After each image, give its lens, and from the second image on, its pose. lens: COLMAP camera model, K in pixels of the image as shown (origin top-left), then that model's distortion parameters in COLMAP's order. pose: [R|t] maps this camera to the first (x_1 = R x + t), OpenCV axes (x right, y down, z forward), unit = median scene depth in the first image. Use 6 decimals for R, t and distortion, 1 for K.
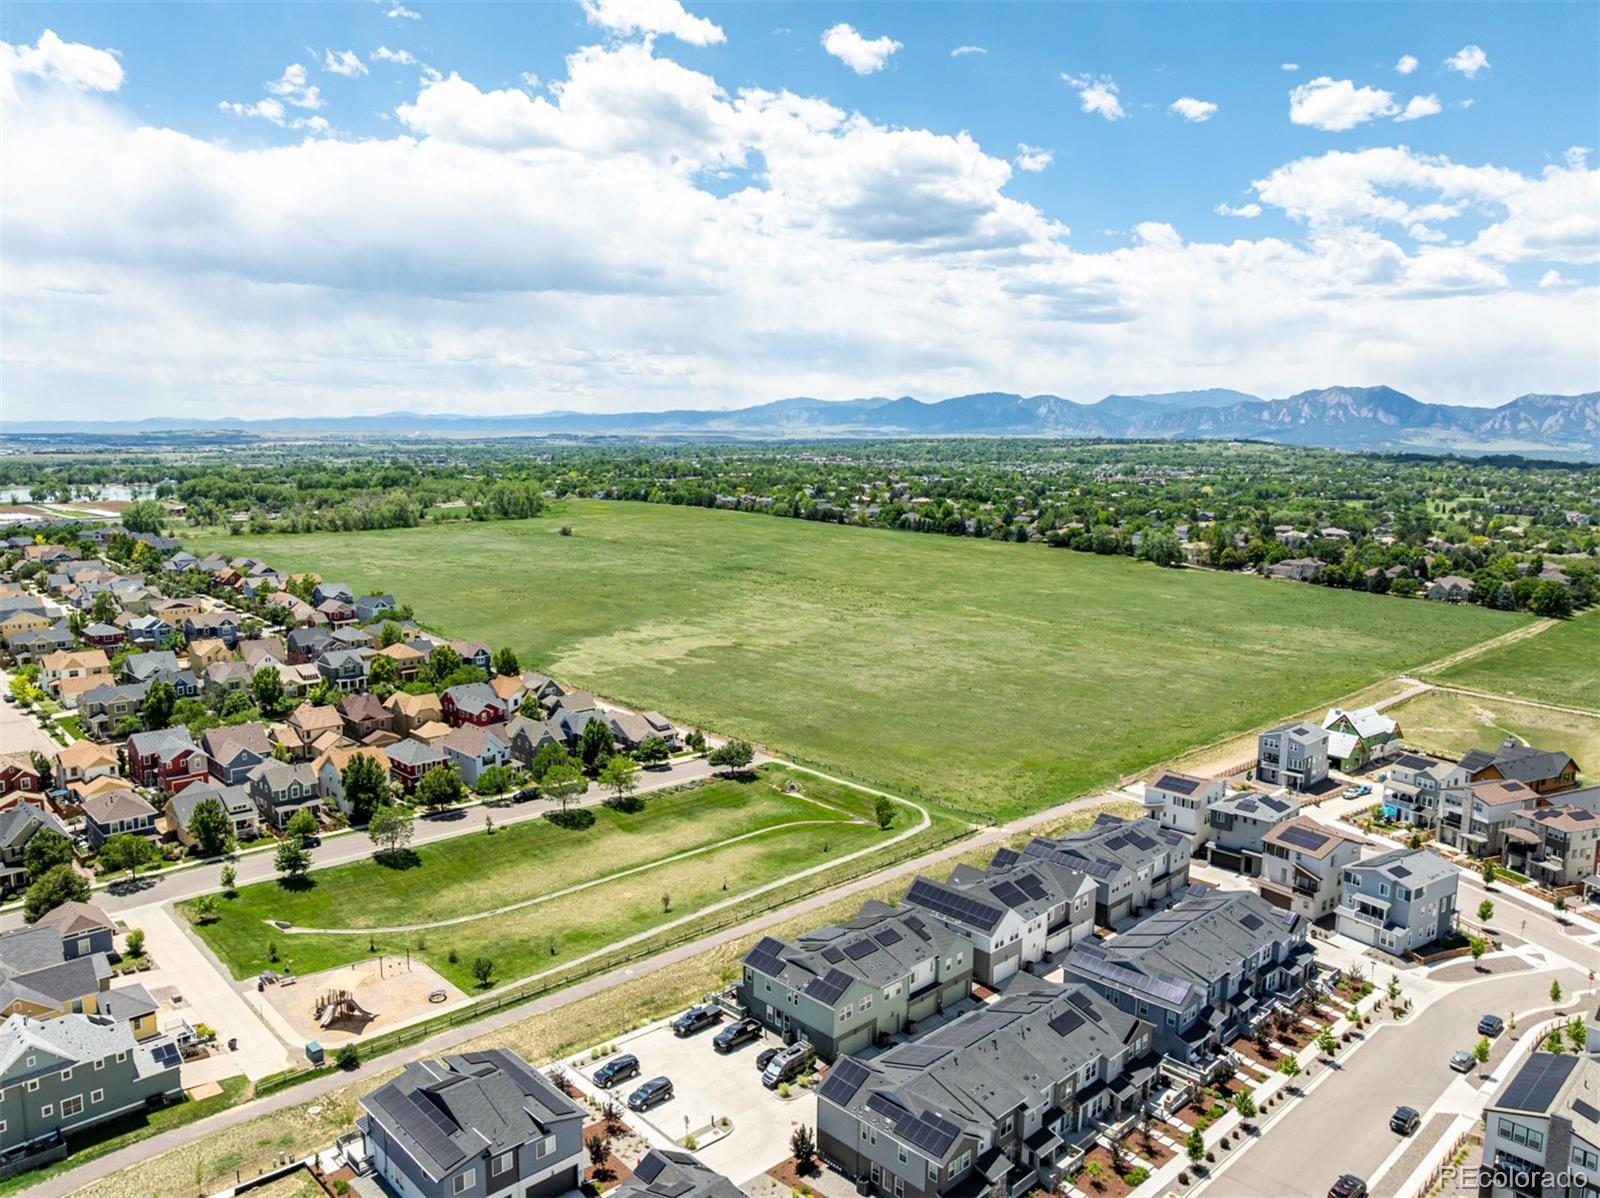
lens RADIAL K [[1129.0, 0, 801.5], [0, 1129.0, 595.3], [0, 0, 1]] dist [-0.044004, 0.009745]
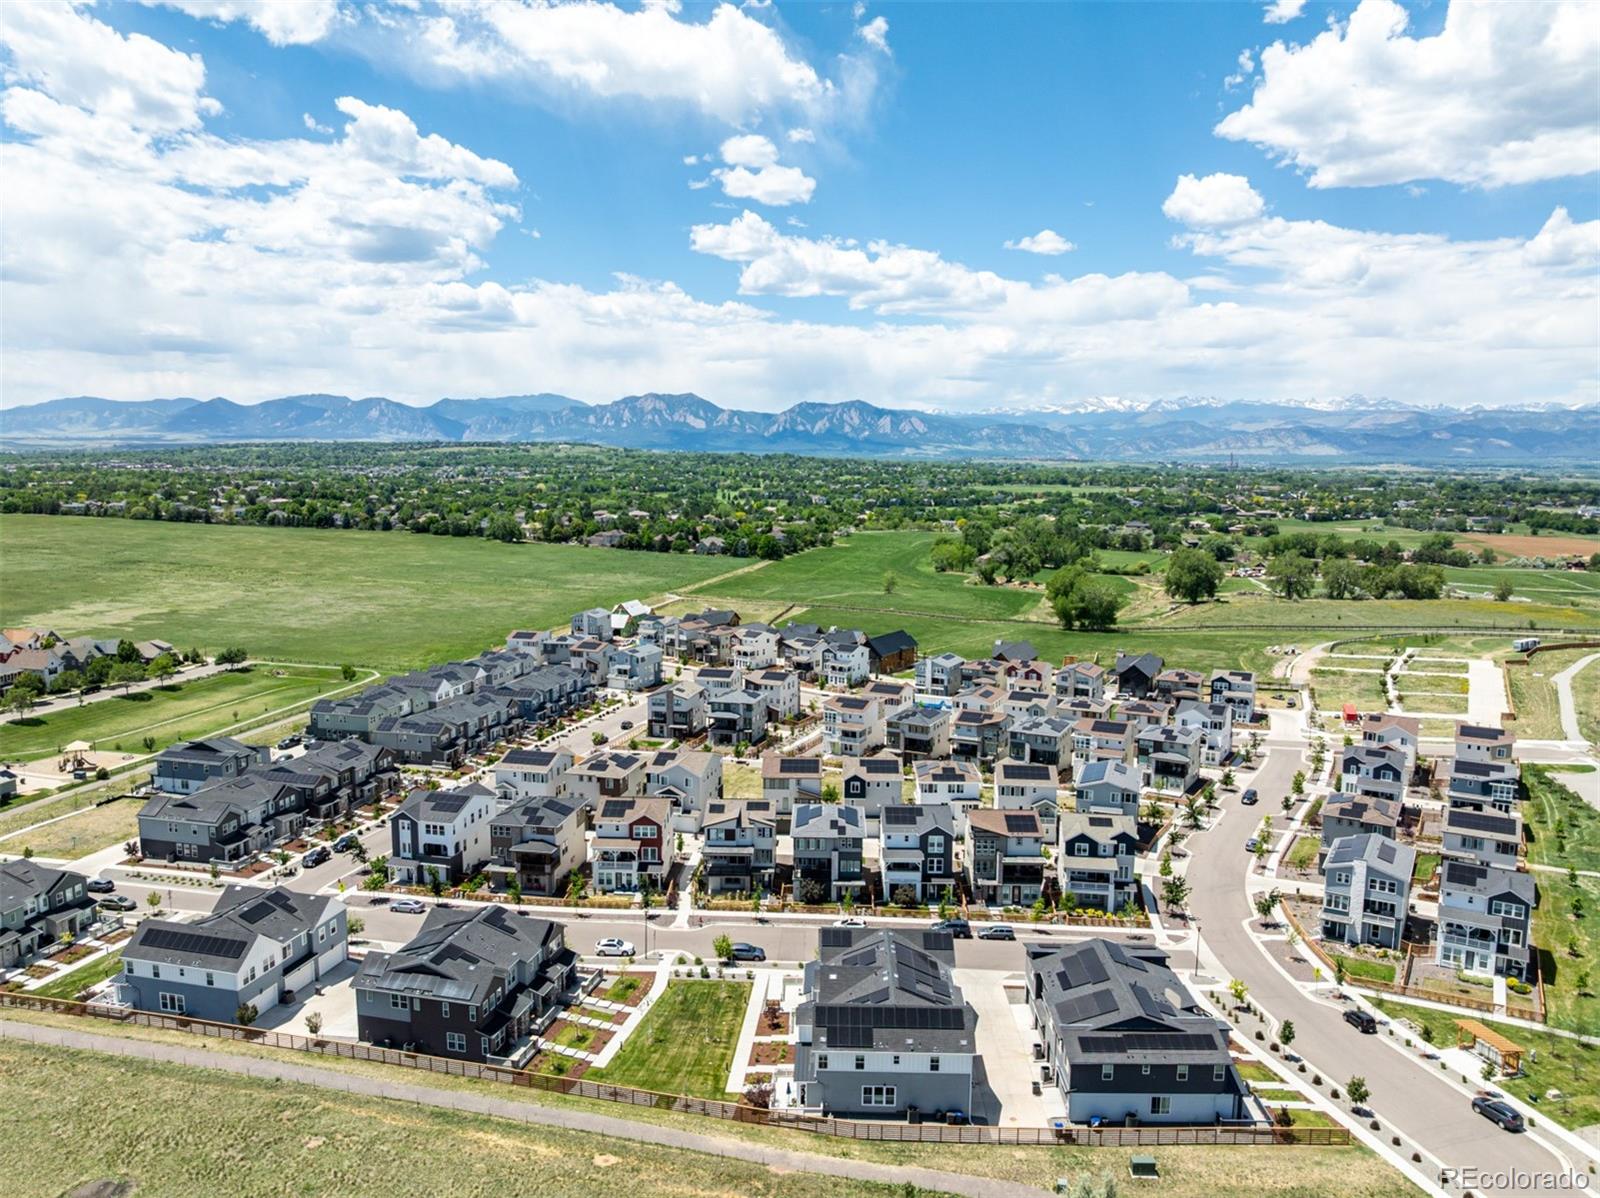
lens RADIAL K [[1129.0, 0, 792.9], [0, 1129.0, 581.6], [0, 0, 1]] dist [-0.044004, 0.009745]
pose [[0.845779, -0.066501, 0.529372, -0.063860], [0.074413, 0.997207, 0.006381, 0.027633], [-0.528318, 0.033996, 0.848366, -0.193431]]
